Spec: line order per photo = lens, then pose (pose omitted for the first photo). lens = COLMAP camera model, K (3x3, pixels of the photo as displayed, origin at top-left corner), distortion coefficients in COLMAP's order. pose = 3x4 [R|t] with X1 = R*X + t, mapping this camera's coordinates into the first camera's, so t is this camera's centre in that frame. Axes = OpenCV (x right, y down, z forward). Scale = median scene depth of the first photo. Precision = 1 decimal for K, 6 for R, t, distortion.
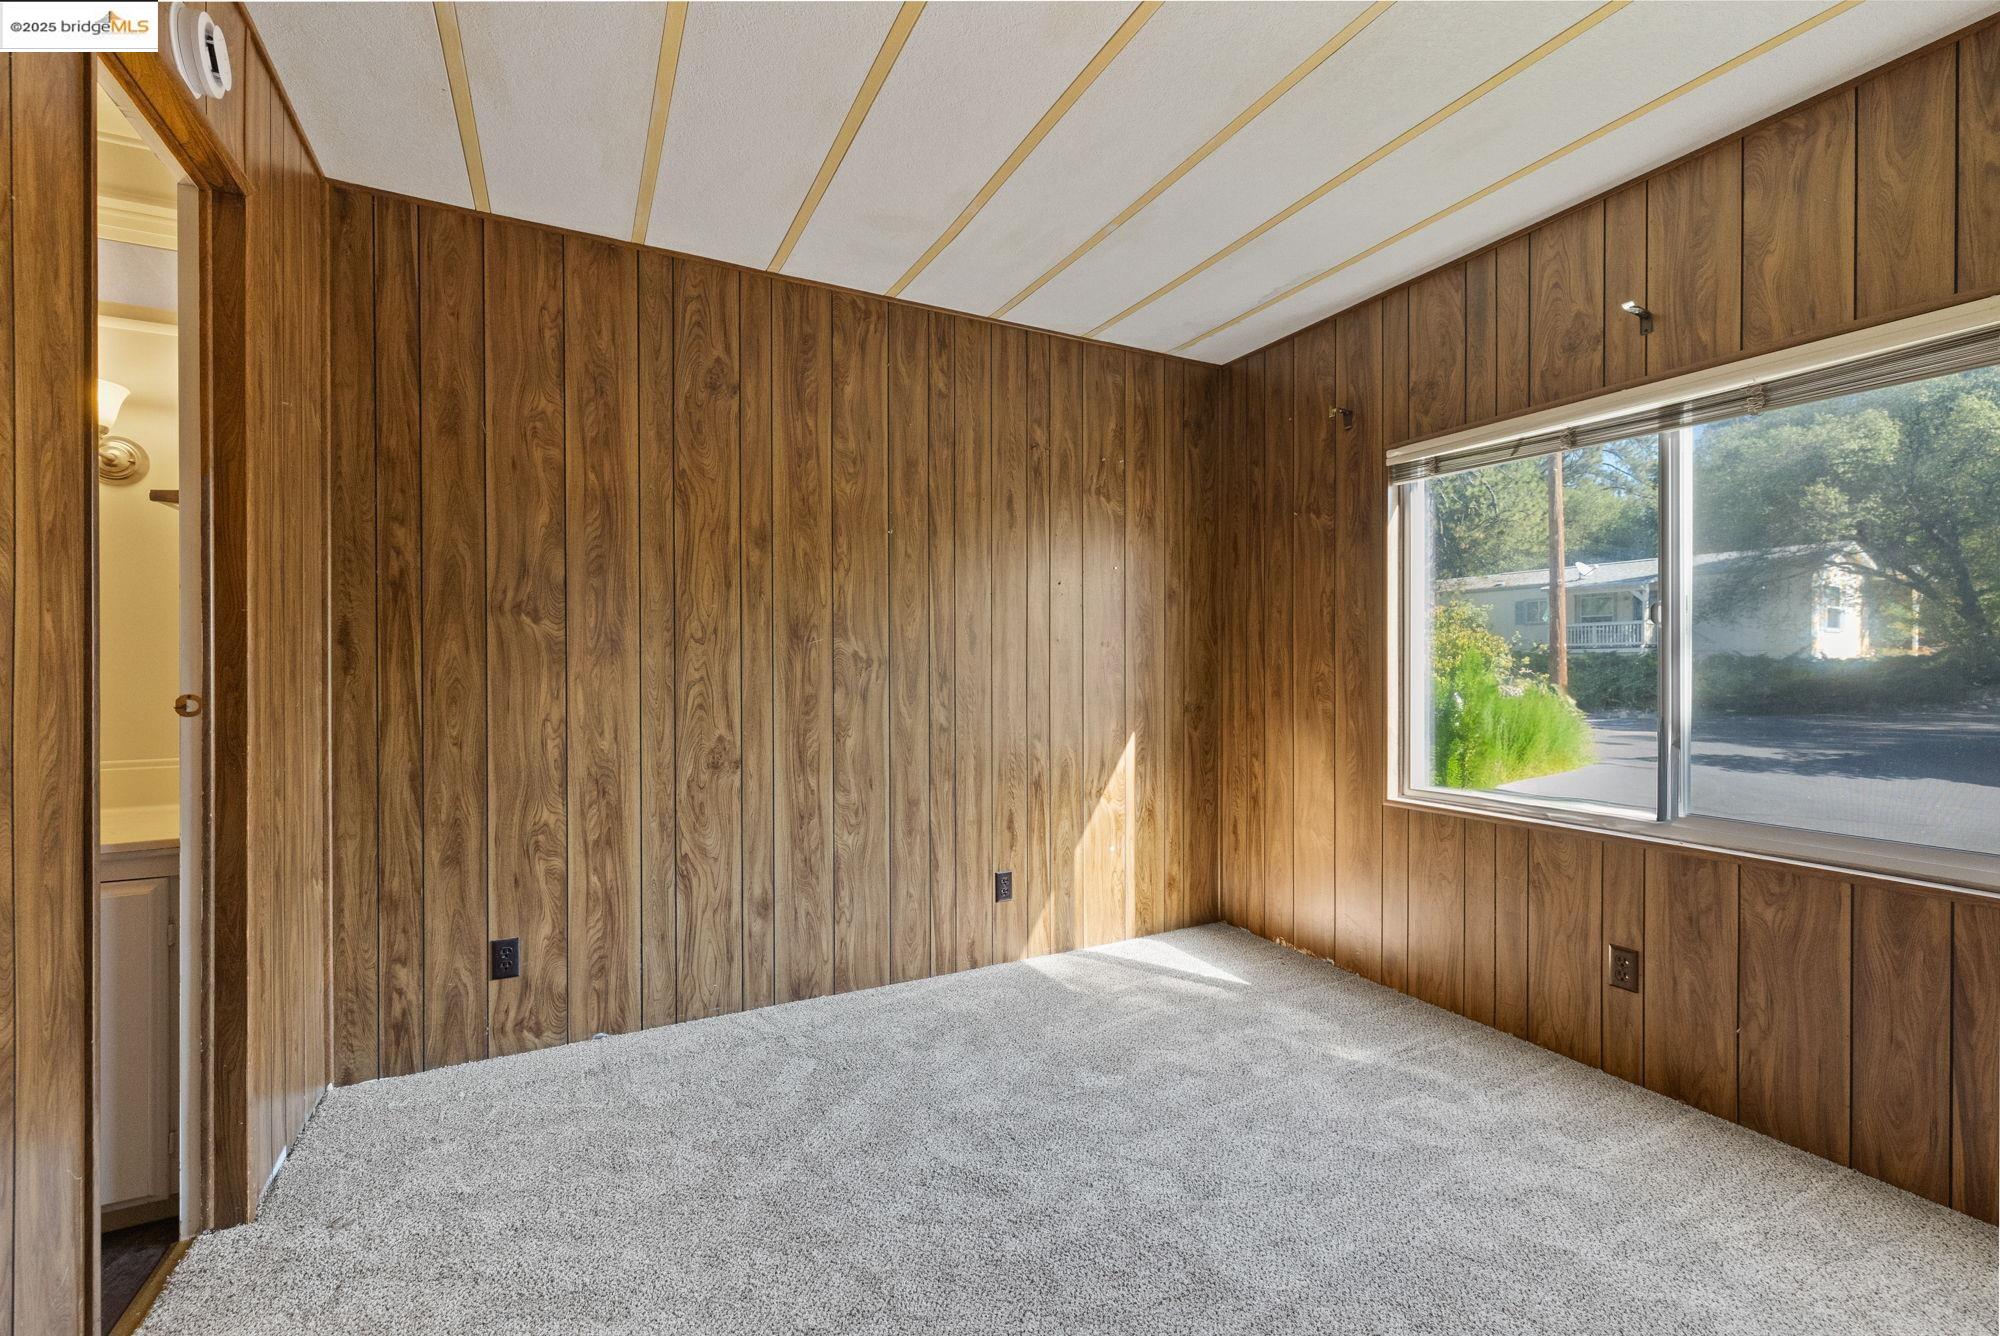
lens RADIAL K [[846.4, 0, 1009.5], [0, 846.4, 671.3], [0, 0, 1]] dist [0.000418, 0.000480]
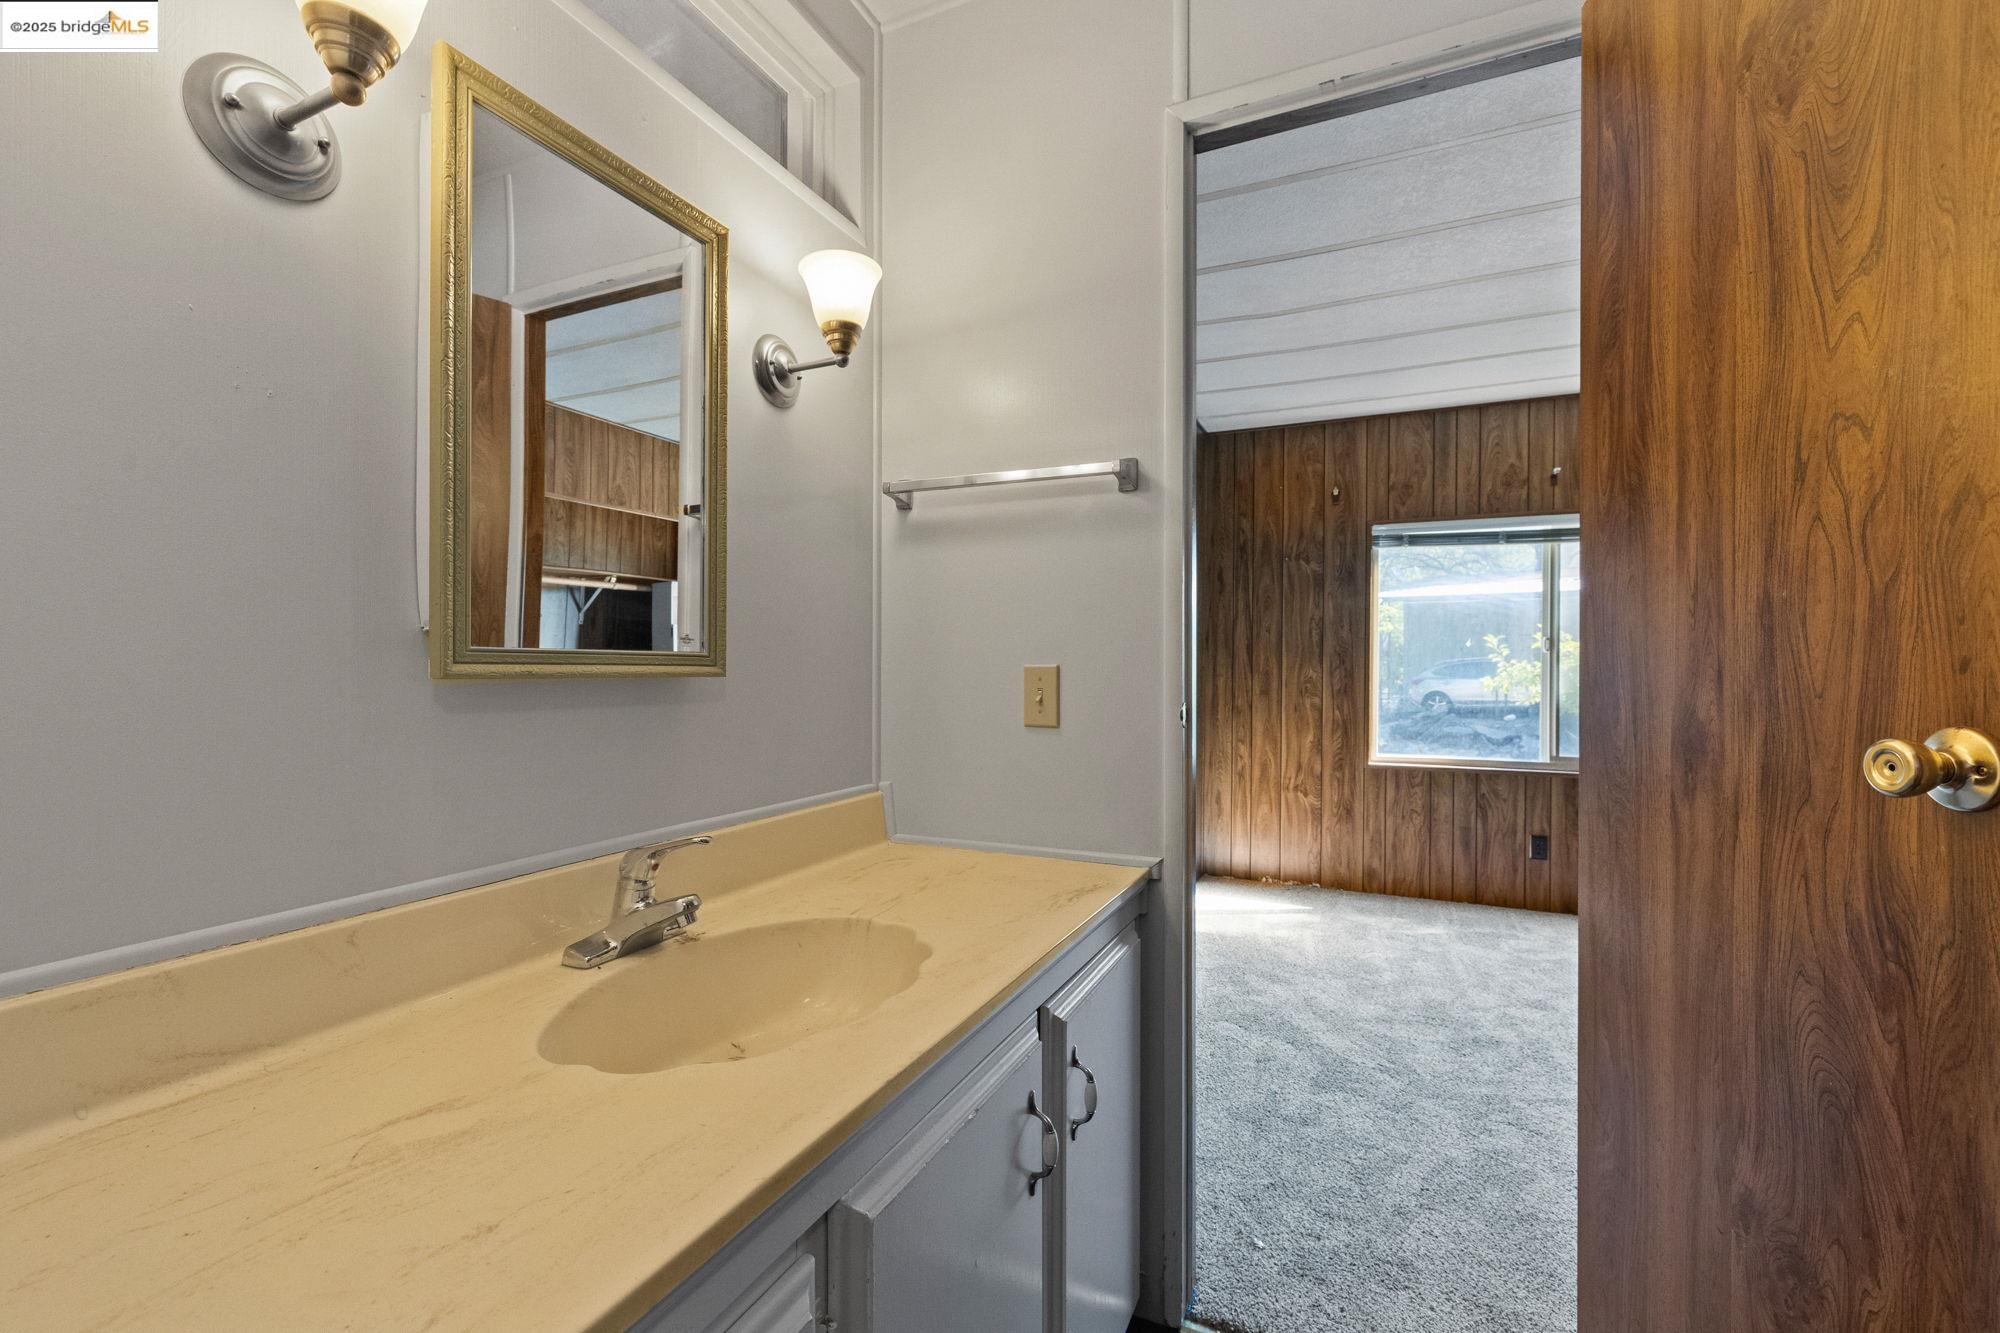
lens RADIAL K [[846.4, 0, 1009.5], [0, 846.4, 669.8], [0, 0, 1]] dist [0.000418, 0.000480]
pose [[0.786246, 0.006545, 0.617879, -1.036900], [-0.001656, 0.999963, -0.008484, 0.003031], [-0.617911, 0.005647, 0.786228, 0.261638]]
